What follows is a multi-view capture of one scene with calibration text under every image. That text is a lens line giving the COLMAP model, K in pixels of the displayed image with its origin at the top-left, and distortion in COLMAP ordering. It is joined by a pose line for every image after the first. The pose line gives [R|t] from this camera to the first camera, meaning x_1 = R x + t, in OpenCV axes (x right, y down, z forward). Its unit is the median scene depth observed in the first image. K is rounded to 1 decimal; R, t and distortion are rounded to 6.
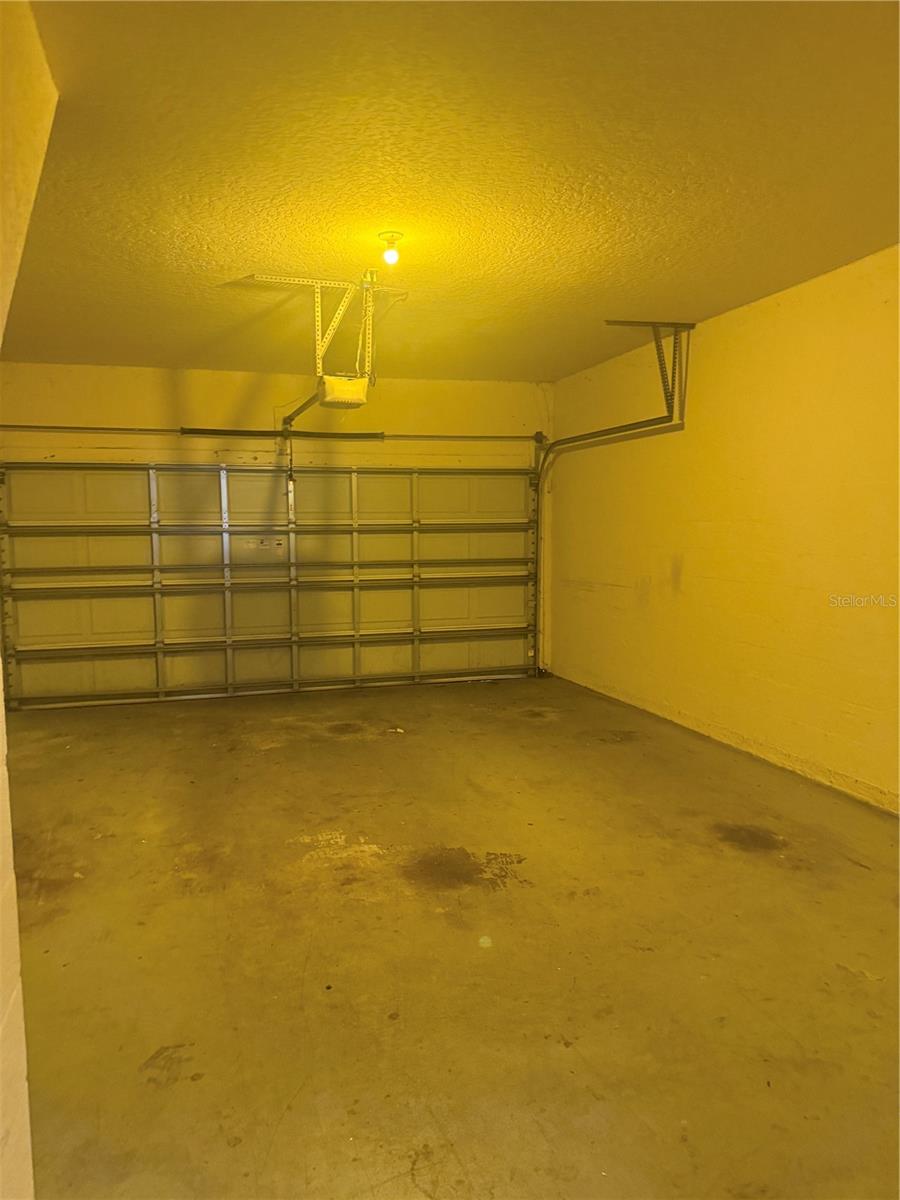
lens RADIAL K [[849.1, 0, 450.3], [0, 849.1, 602.8], [0, 0, 1]] dist [0.046855, -0.055099]
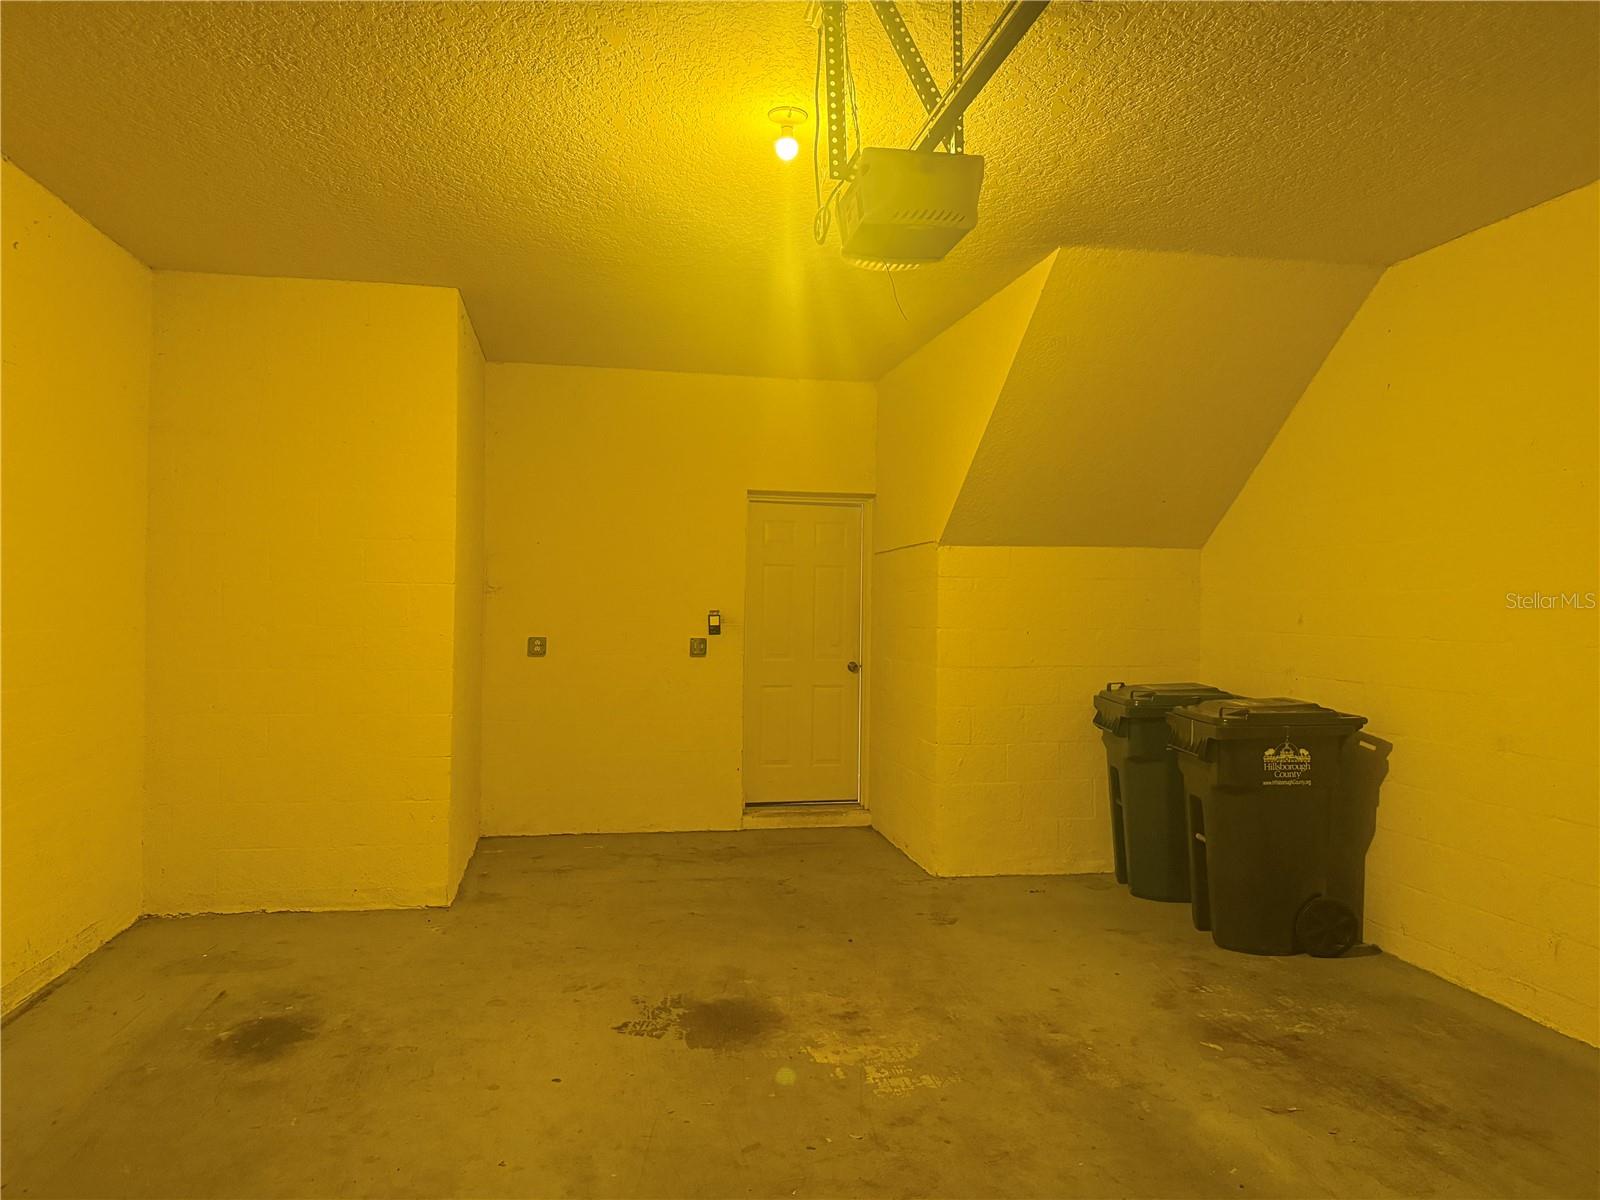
lens RADIAL K [[1132.1, 0, 799.9], [0, 1132.1, 600.3], [0, 0, 1]] dist [0.046855, -0.055099]
pose [[-0.995811, -0.002271, 0.091405, -0.160162], [0.005951, 0.995962, 0.089574, -0.155080], [-0.091239, 0.089743, -0.991777, 1.919489]]
